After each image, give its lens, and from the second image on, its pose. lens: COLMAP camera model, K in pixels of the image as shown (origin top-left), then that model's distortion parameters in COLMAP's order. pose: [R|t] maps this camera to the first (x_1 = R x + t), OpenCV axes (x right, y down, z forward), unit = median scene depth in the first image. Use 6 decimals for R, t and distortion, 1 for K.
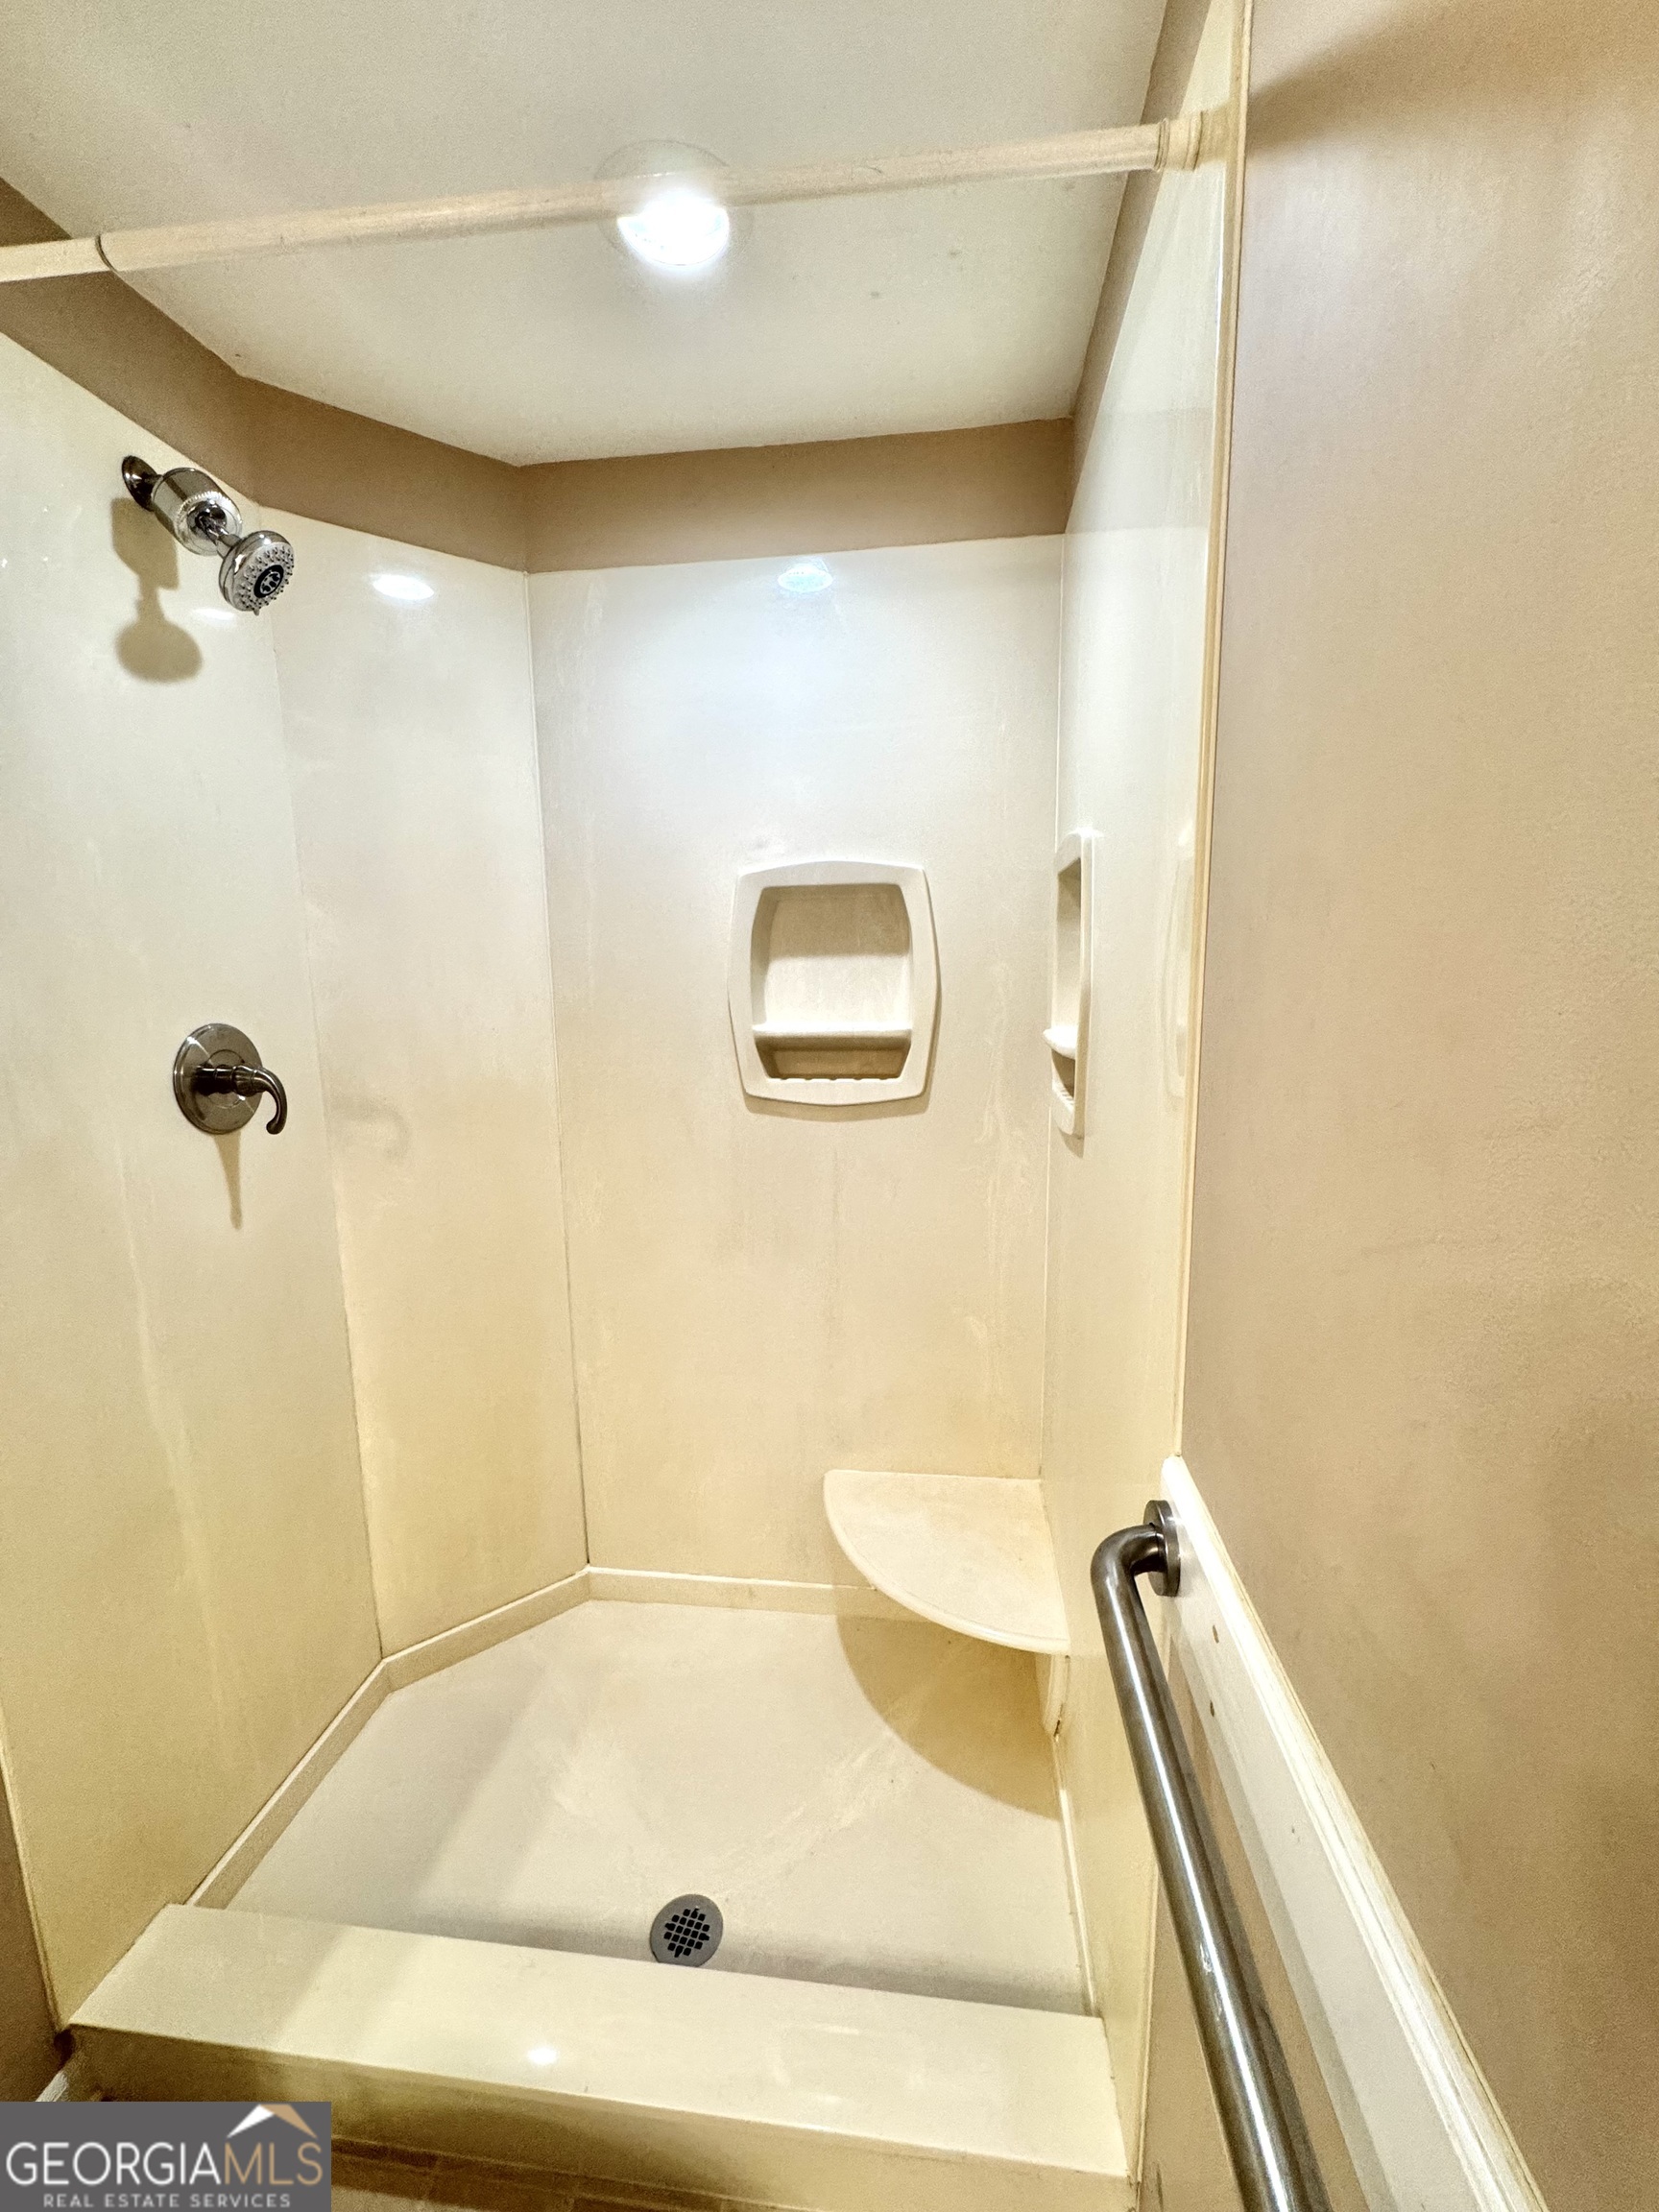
lens RADIAL K [[884.2, 0, 831.6], [0, 884.2, 1108.3], [0, 0, 1]] dist [-0.002840, 0.000247]
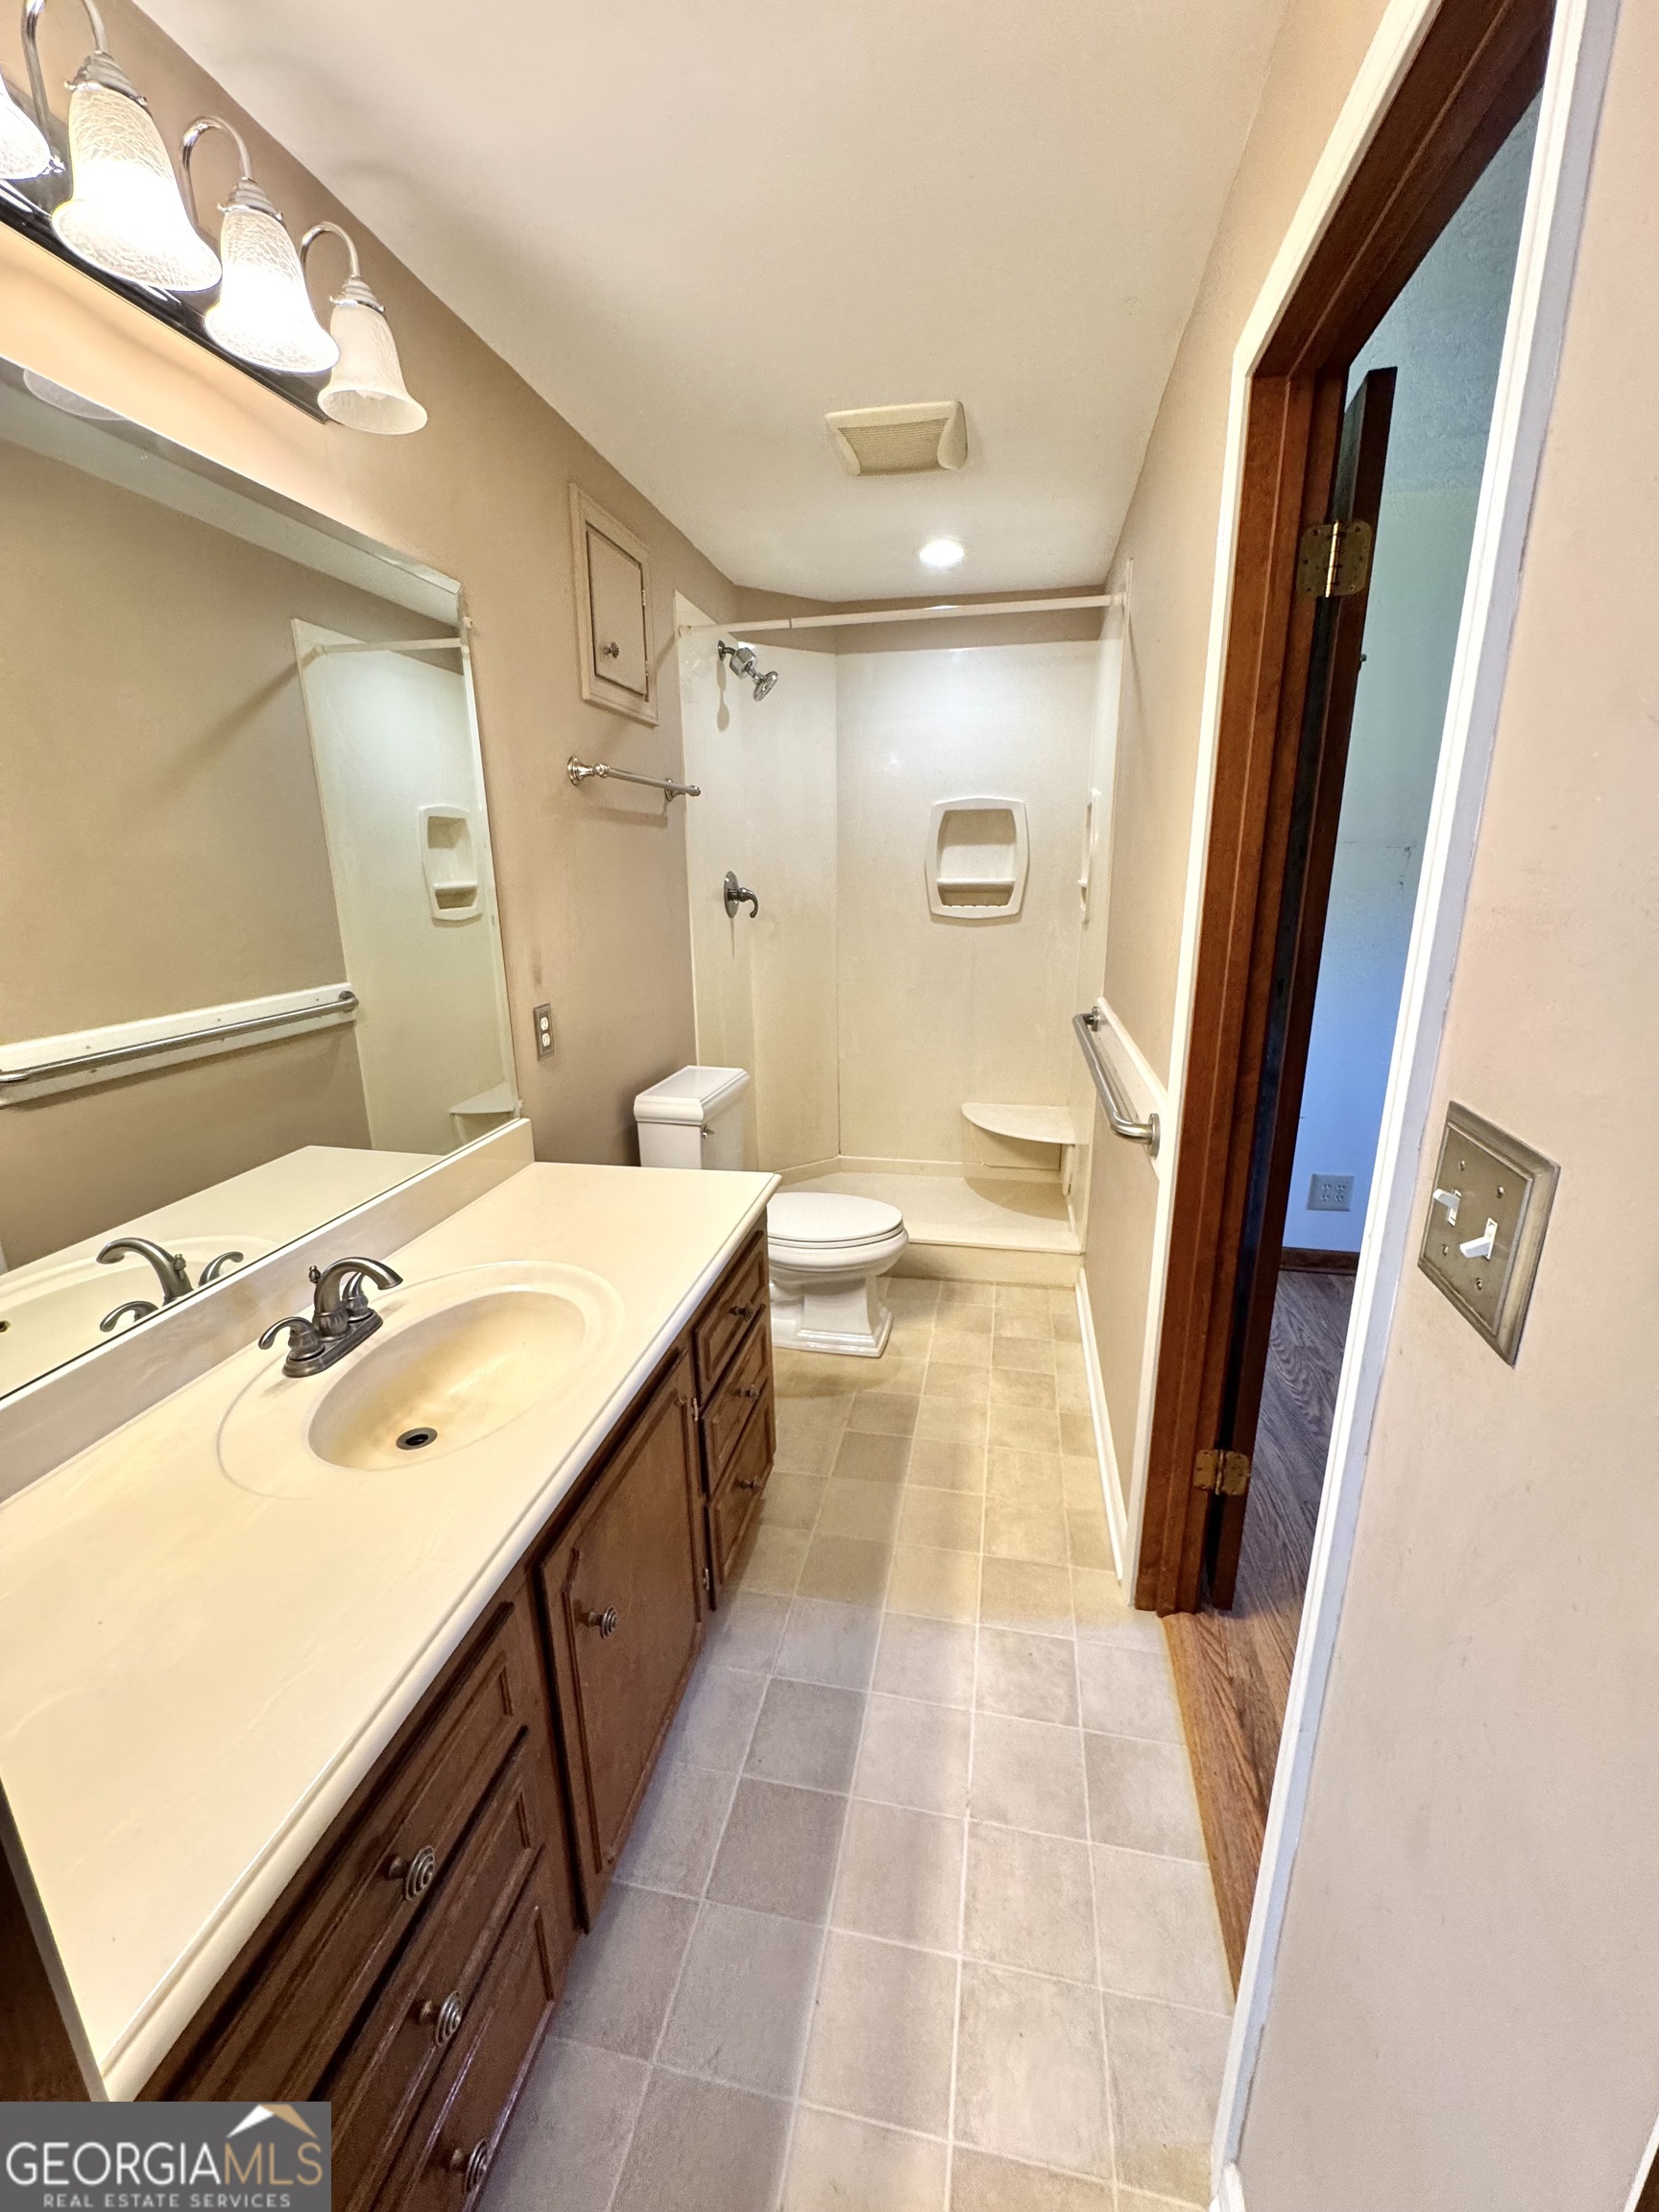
lens RADIAL K [[884.2, 0, 837.0], [0, 884.2, 1101.6], [0, 0, 1]] dist [-0.002840, 0.000247]
pose [[0.997822, 0.023786, -0.061522, -0.184167], [-0.017301, 0.994440, 0.103872, 0.216176], [0.063650, -0.102582, 0.992686, -1.135136]]
